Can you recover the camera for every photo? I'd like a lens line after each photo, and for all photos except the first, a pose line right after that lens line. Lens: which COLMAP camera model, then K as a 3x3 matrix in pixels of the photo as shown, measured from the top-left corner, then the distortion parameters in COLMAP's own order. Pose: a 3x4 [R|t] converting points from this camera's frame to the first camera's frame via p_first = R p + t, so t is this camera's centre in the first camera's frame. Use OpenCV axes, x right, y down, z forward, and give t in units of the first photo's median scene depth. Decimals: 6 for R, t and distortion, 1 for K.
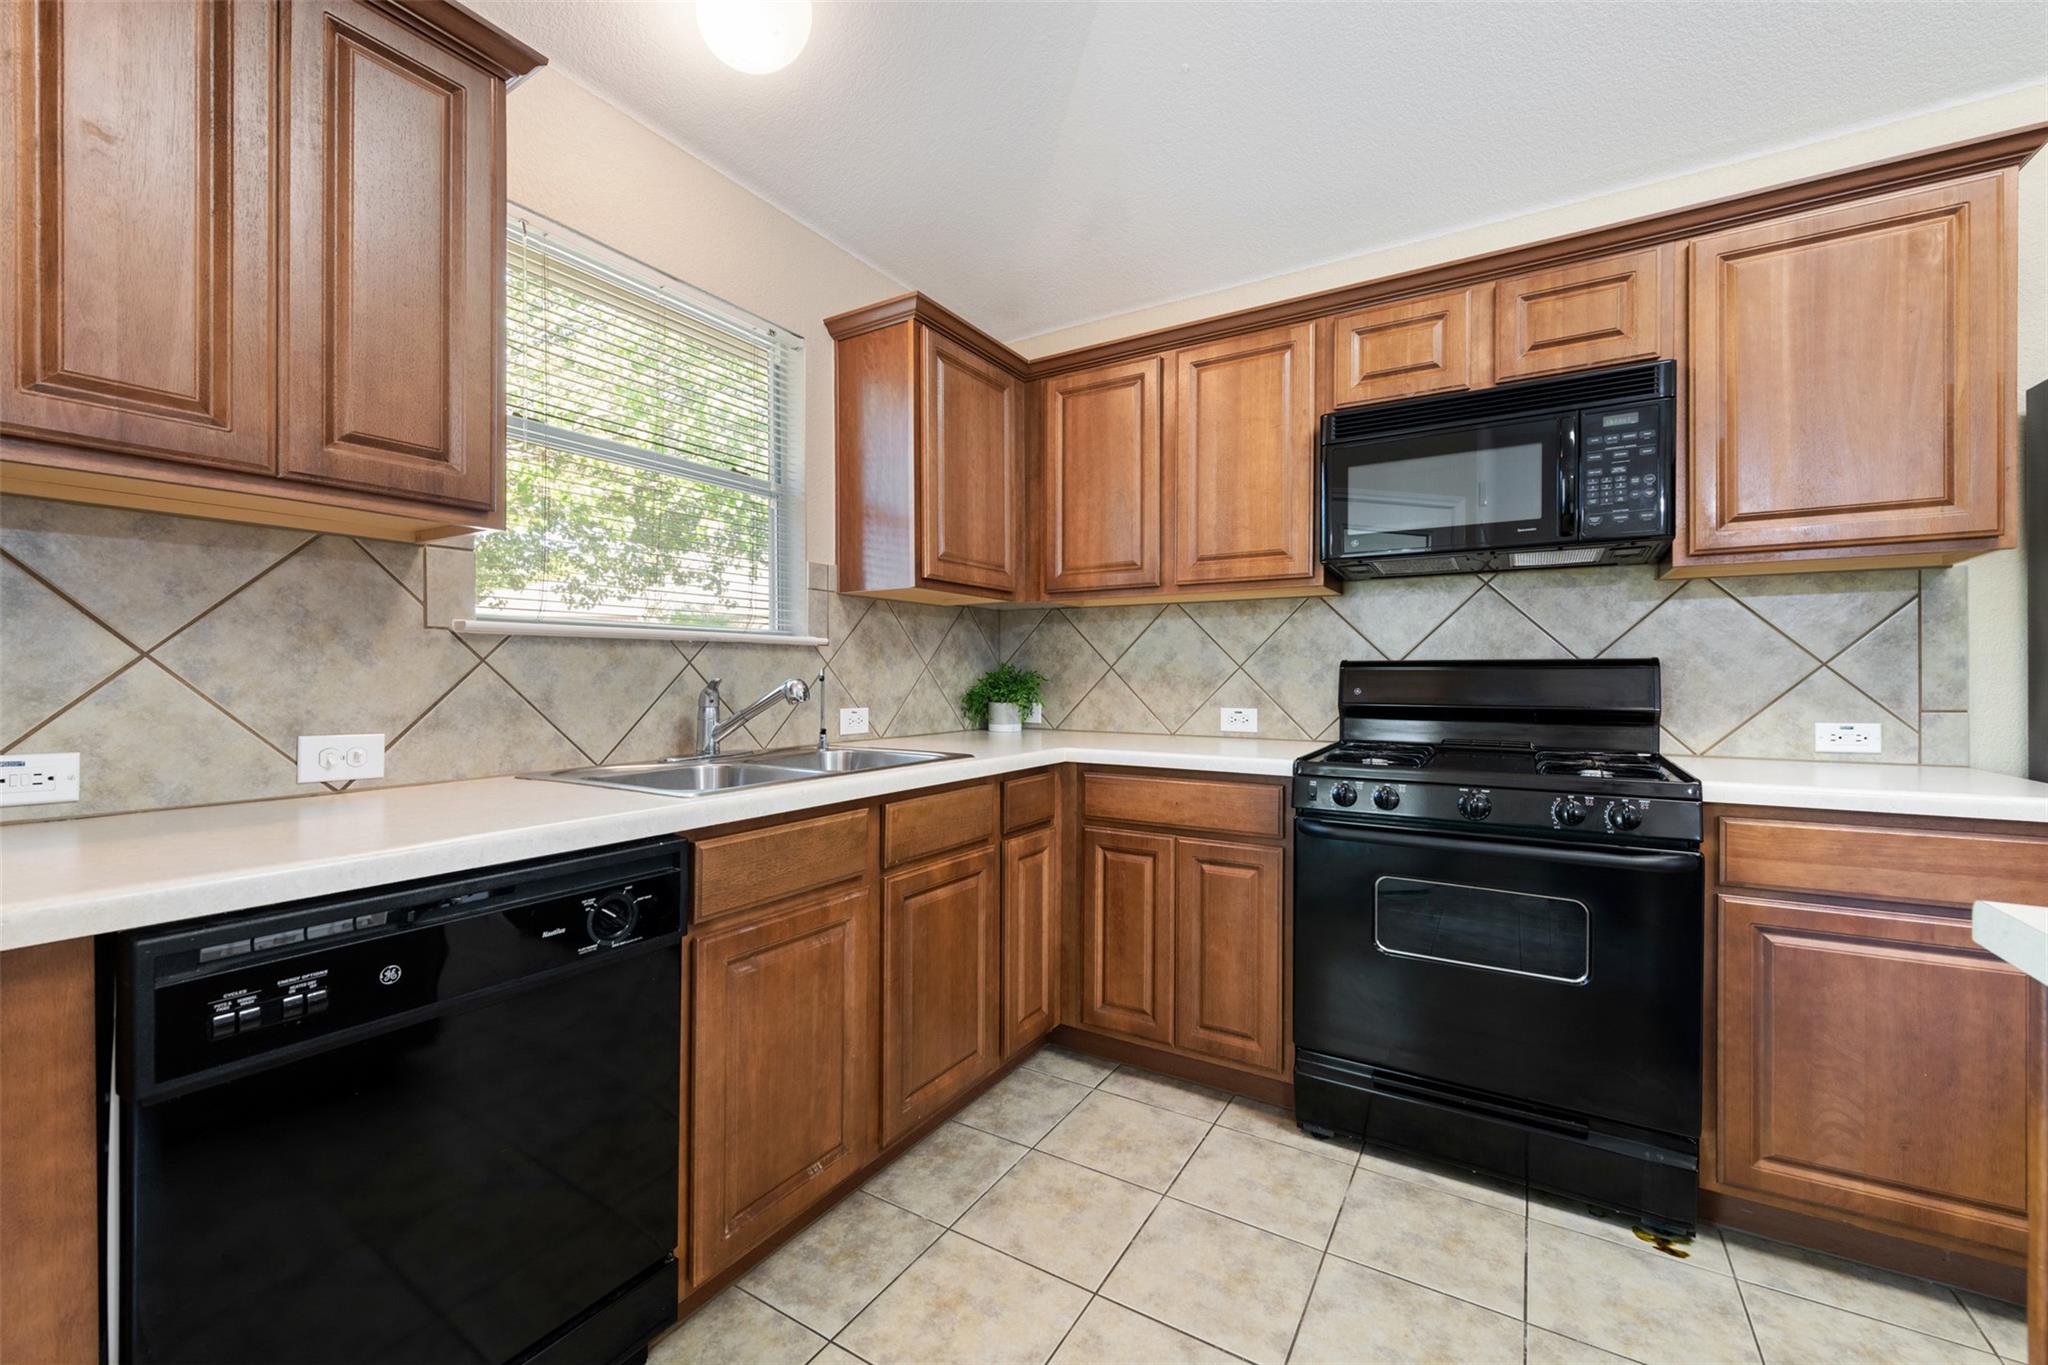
lens RADIAL K [[827.1, 0, 1019.6], [0, 827.1, 680.5], [0, 0, 1]] dist [0.003835, -0.001115]
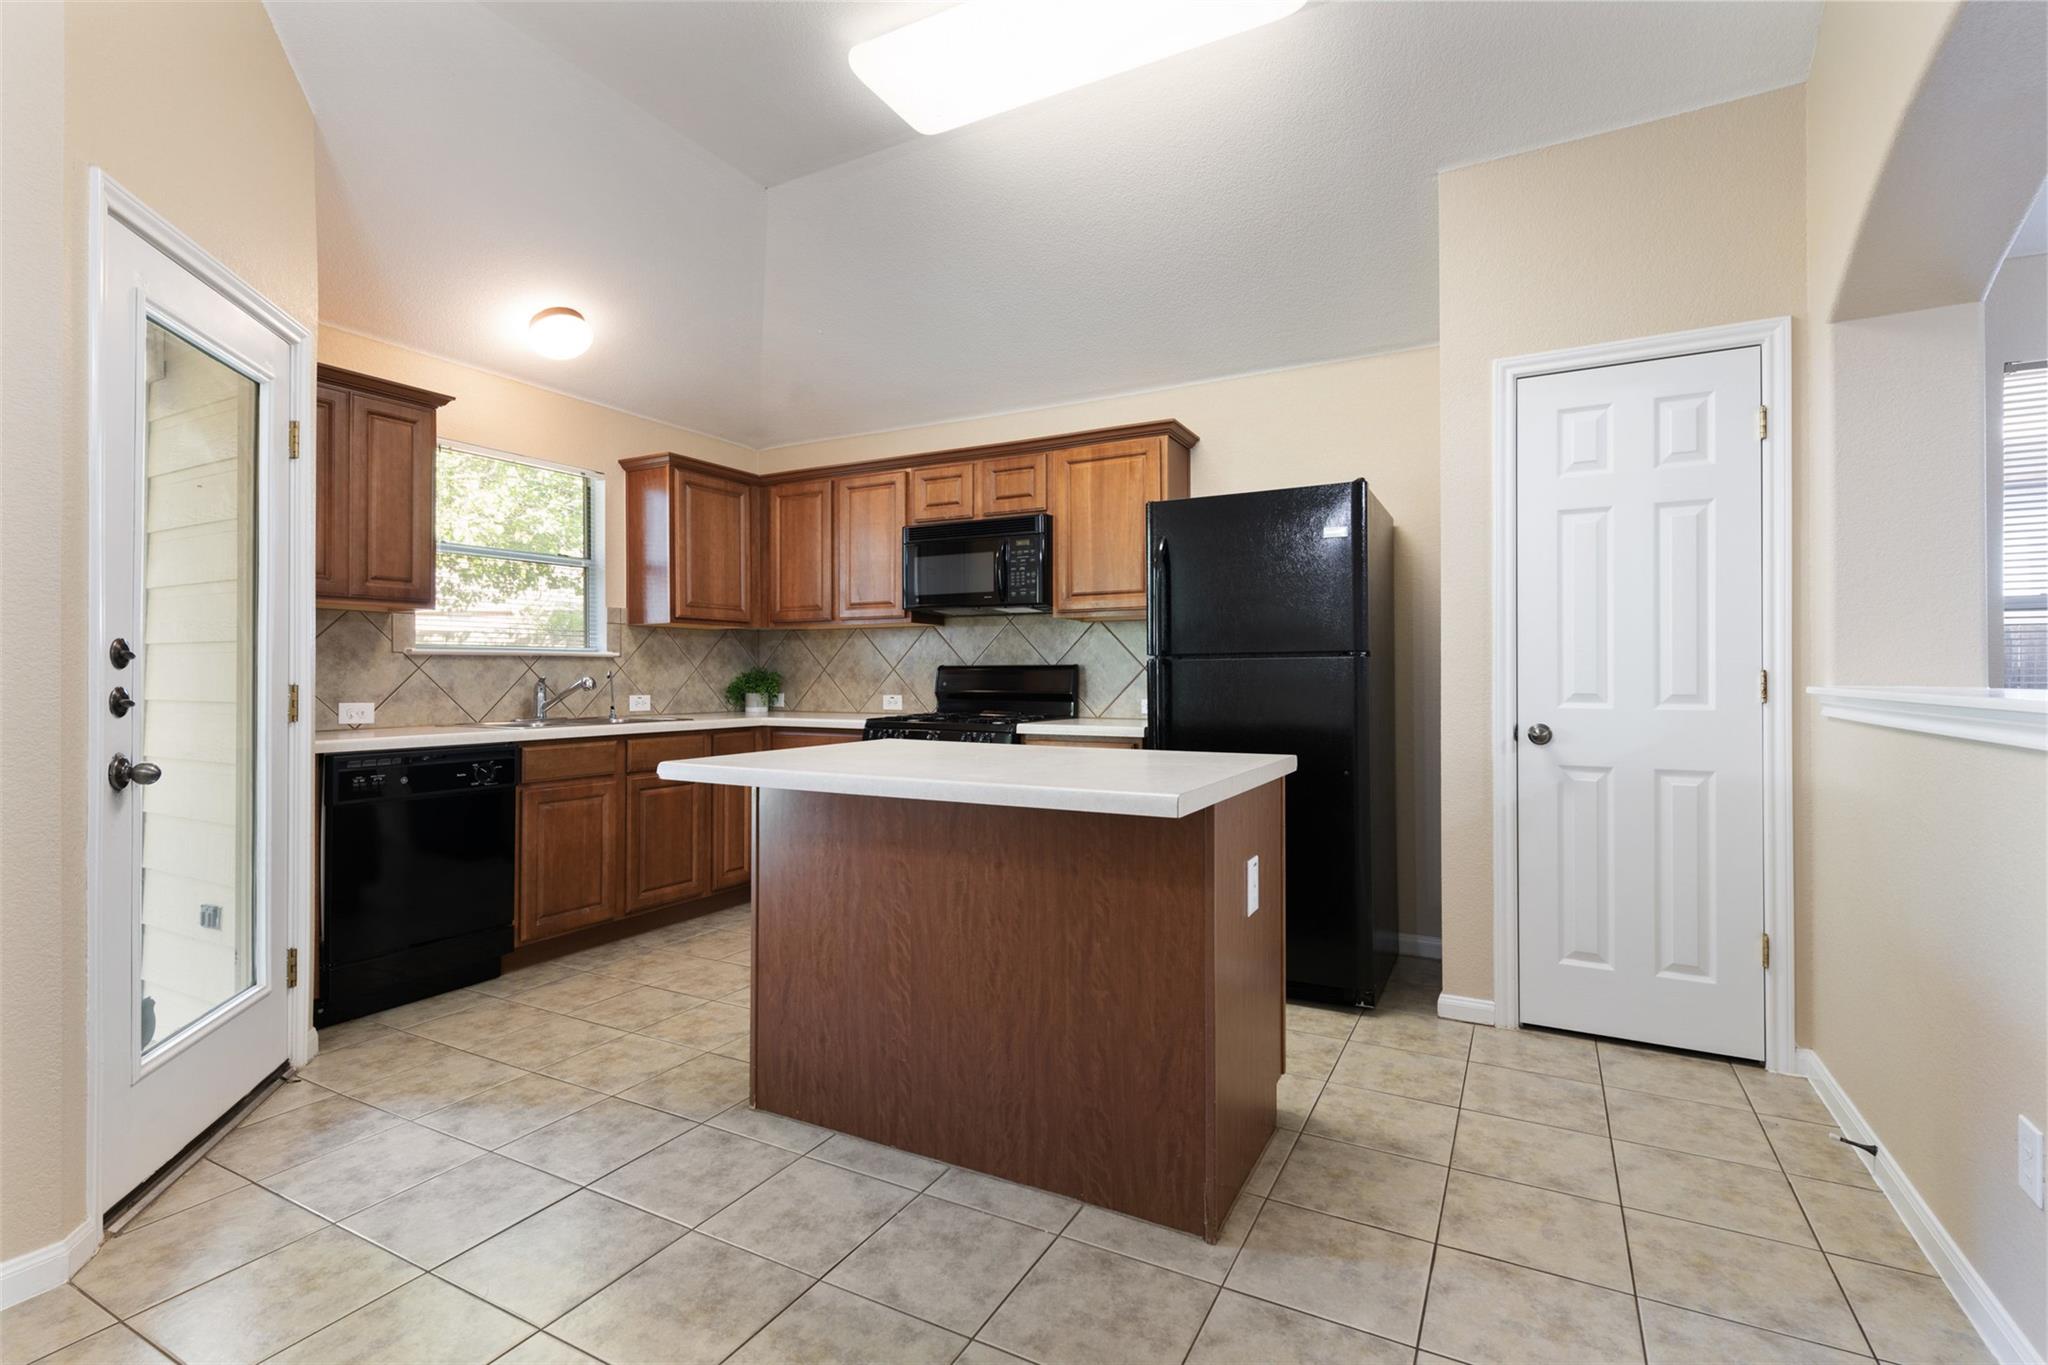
lens RADIAL K [[947.8, 0, 1031.9], [0, 947.8, 674.8], [0, 0, 1]] dist [0.001905, -0.000909]
pose [[0.998014, -0.002008, 0.062953, 0.577304], [0.002394, 0.999979, -0.006049, 0.008459], [-0.062939, 0.006188, 0.997998, -1.160078]]
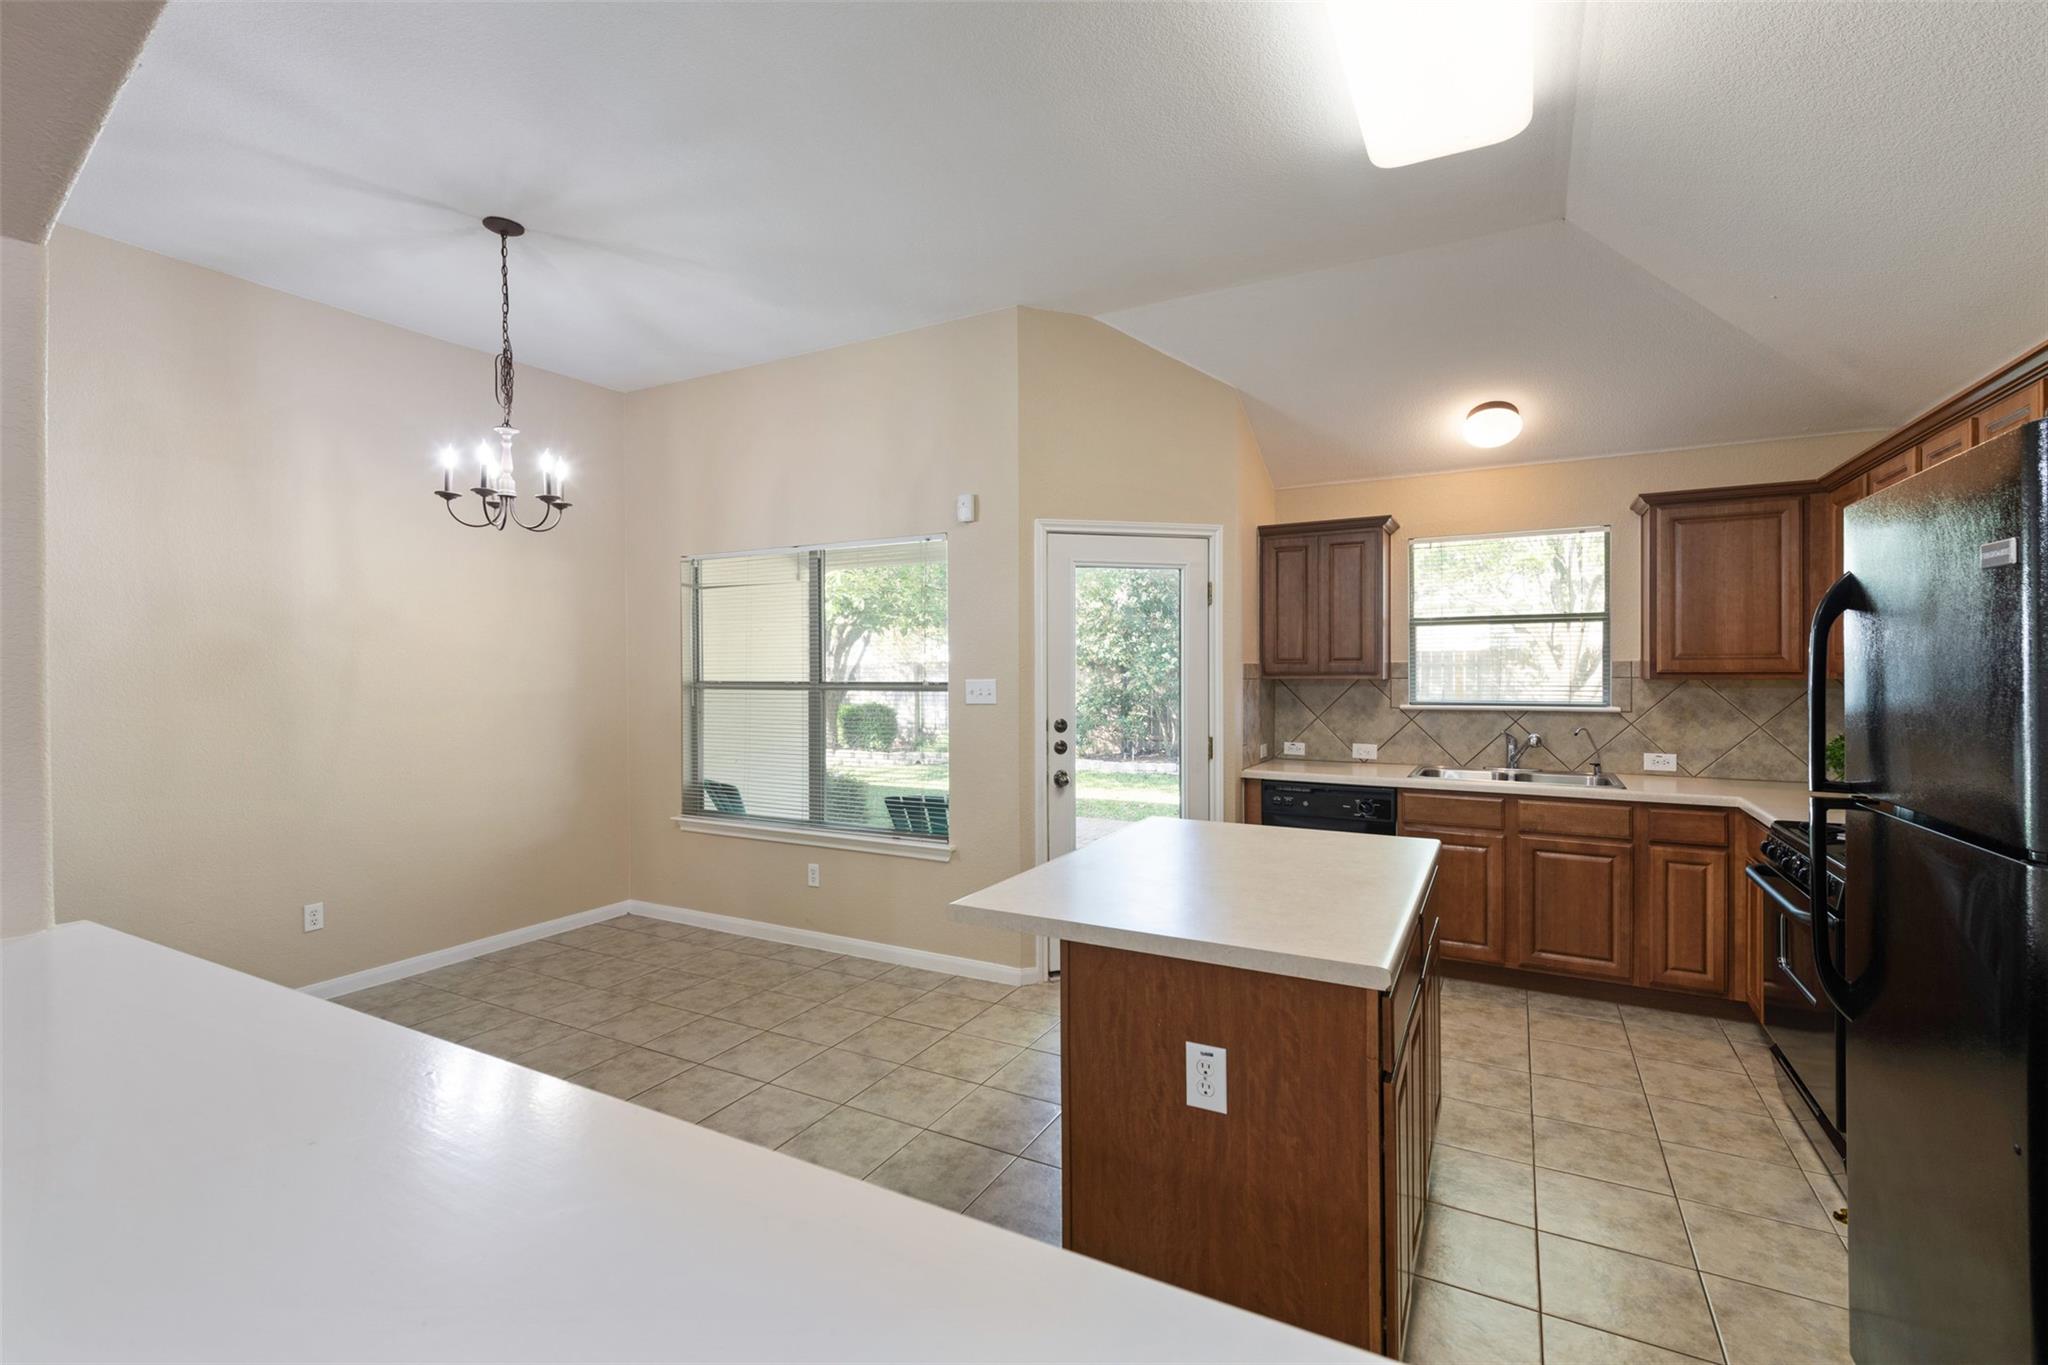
lens RADIAL K [[888.8, 0, 1016.4], [0, 888.8, 671.4], [0, 0, 1]] dist [0.008577, -0.003033]
pose [[0.043162, 0.003306, -0.999063, 1.757045], [-0.000440, 0.999994, 0.003290, -0.154750], [0.999068, 0.000298, 0.043163, -0.309636]]
